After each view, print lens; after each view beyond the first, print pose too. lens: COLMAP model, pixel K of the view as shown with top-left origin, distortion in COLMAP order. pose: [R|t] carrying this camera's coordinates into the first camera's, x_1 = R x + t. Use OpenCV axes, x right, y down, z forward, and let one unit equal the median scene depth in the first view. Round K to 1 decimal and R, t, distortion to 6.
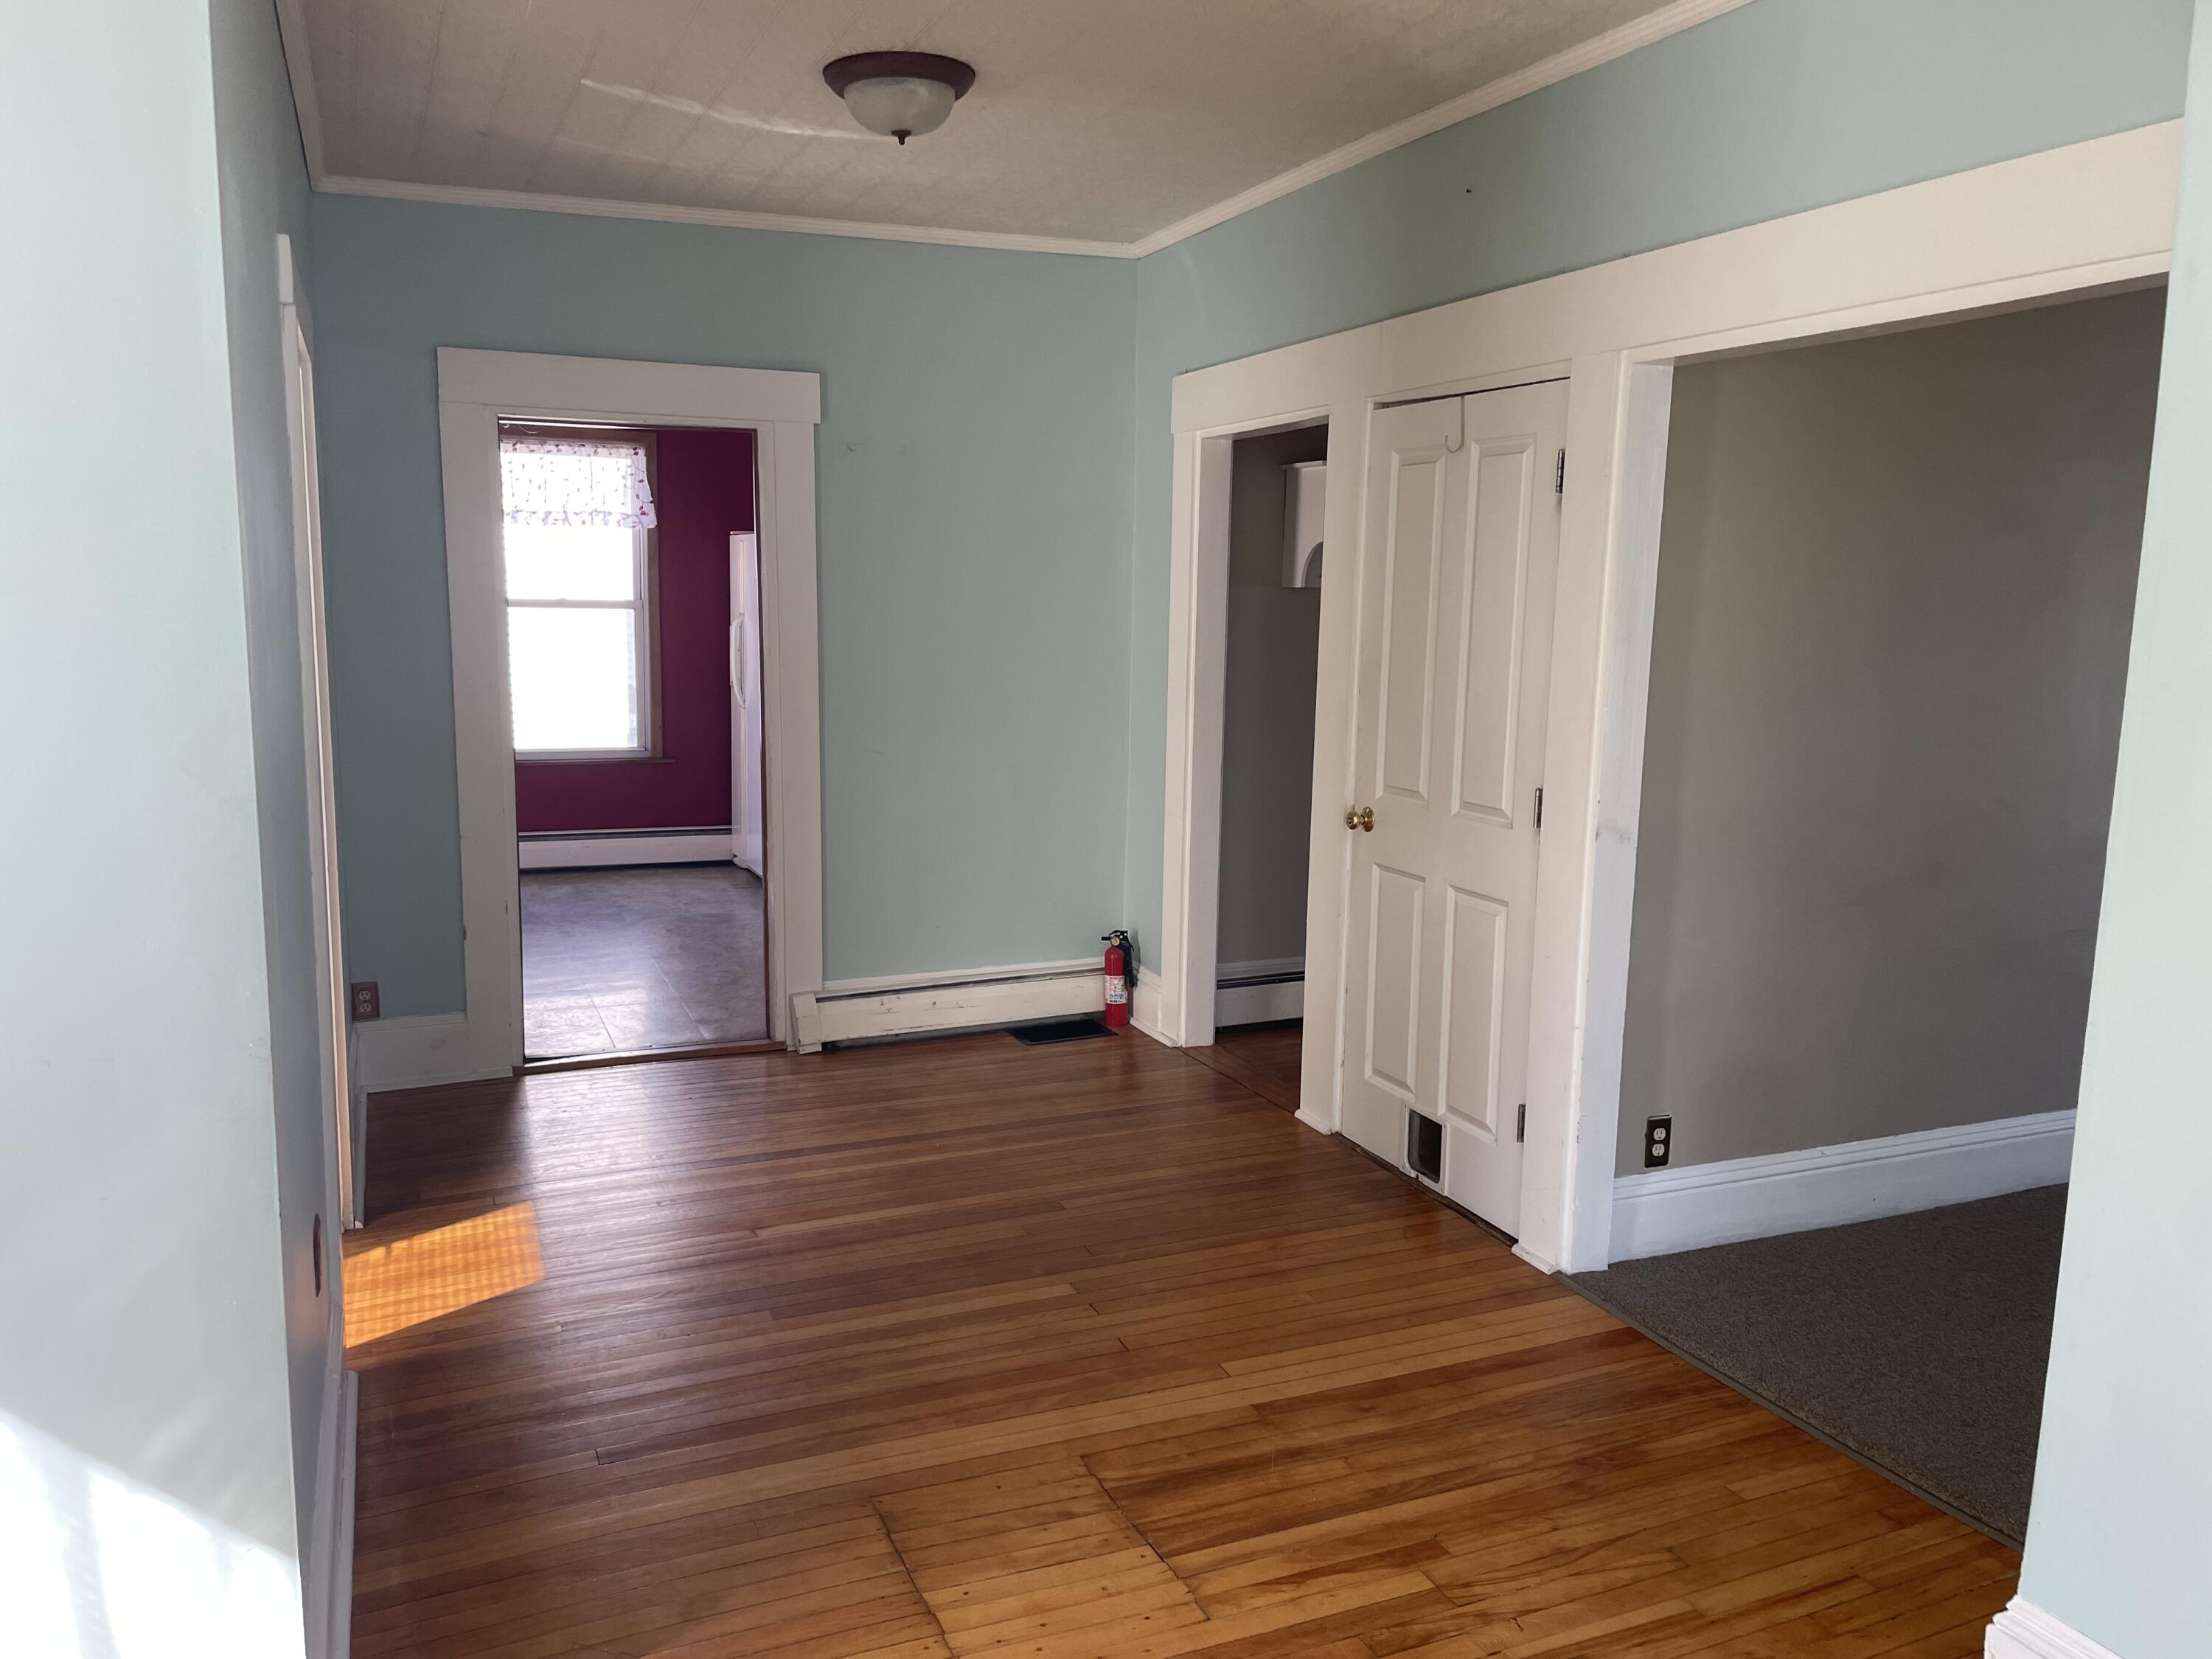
lens RADIAL K [[1642.0, 0, 1076.9], [0, 1642.0, 825.6], [0, 0, 1]] dist [0.030060, -0.051577]
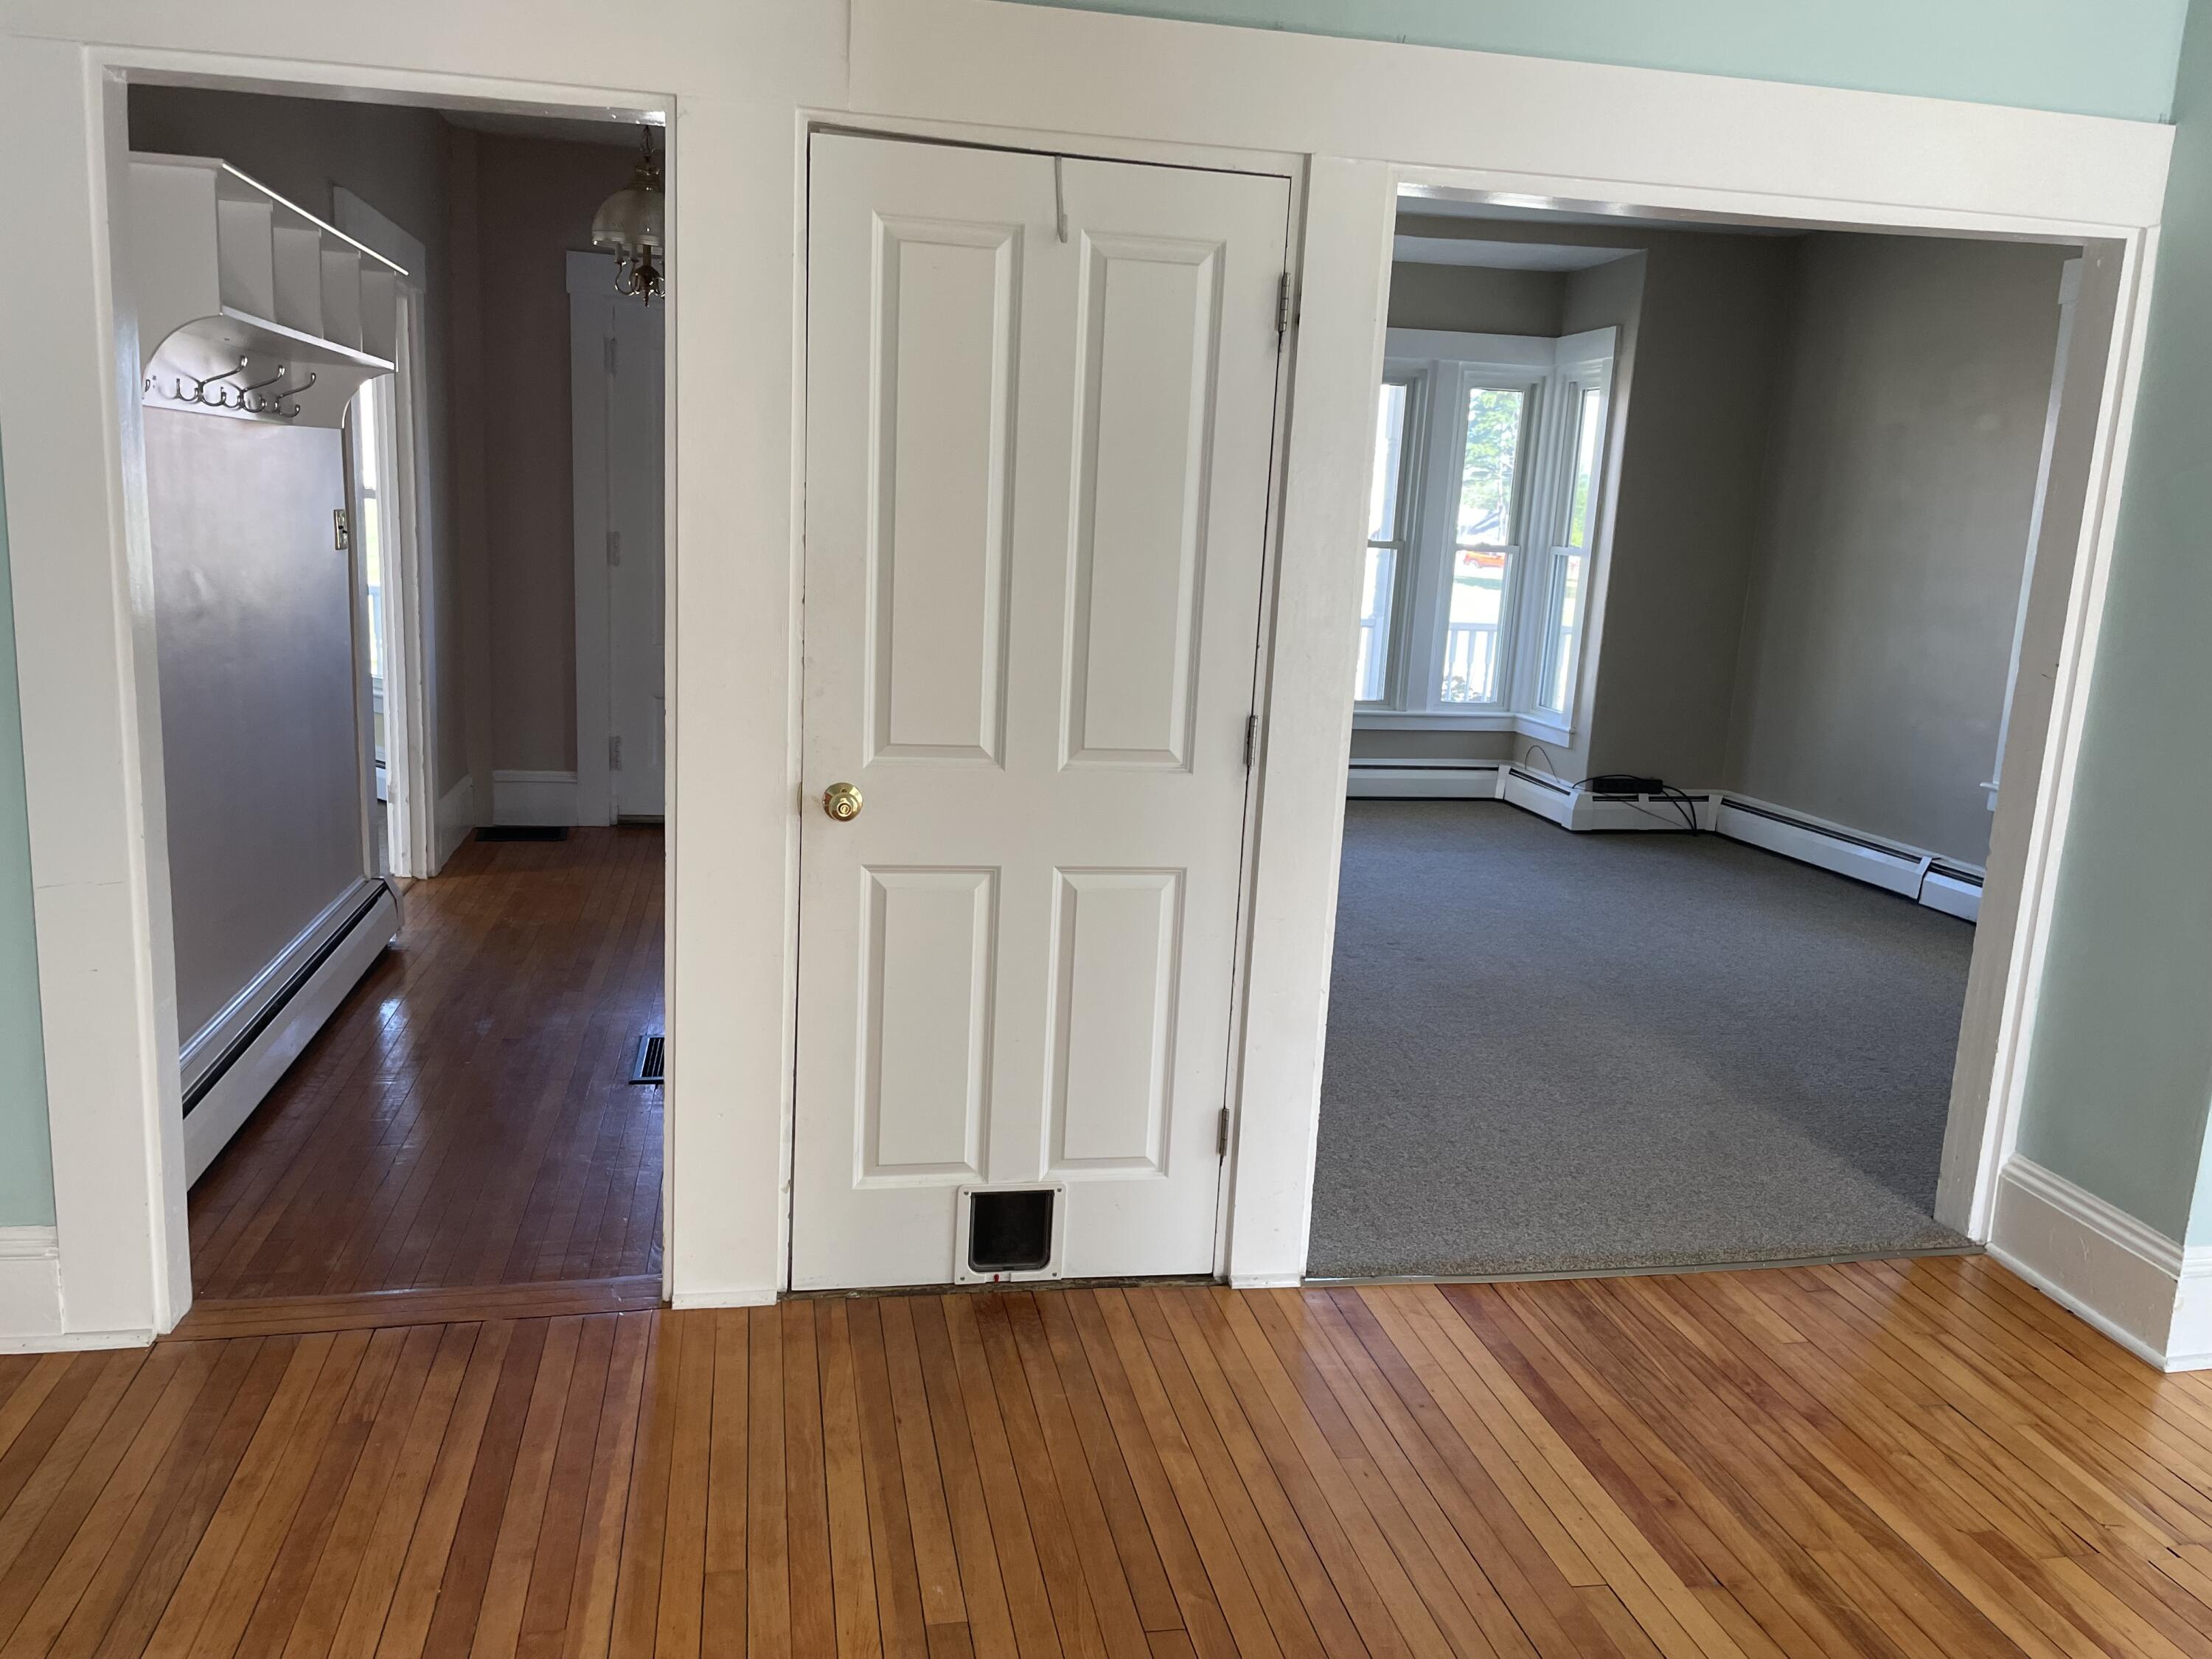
lens RADIAL K [[1642.0, 0, 1076.9], [0, 1642.0, 825.6], [0, 0, 1]] dist [0.030060, -0.051577]
pose [[0.209610, -0.189284, 0.959289, -0.490517], [0.100830, 0.980038, 0.171346, -0.111072], [-0.972572, 0.060809, 0.224511, 0.894330]]
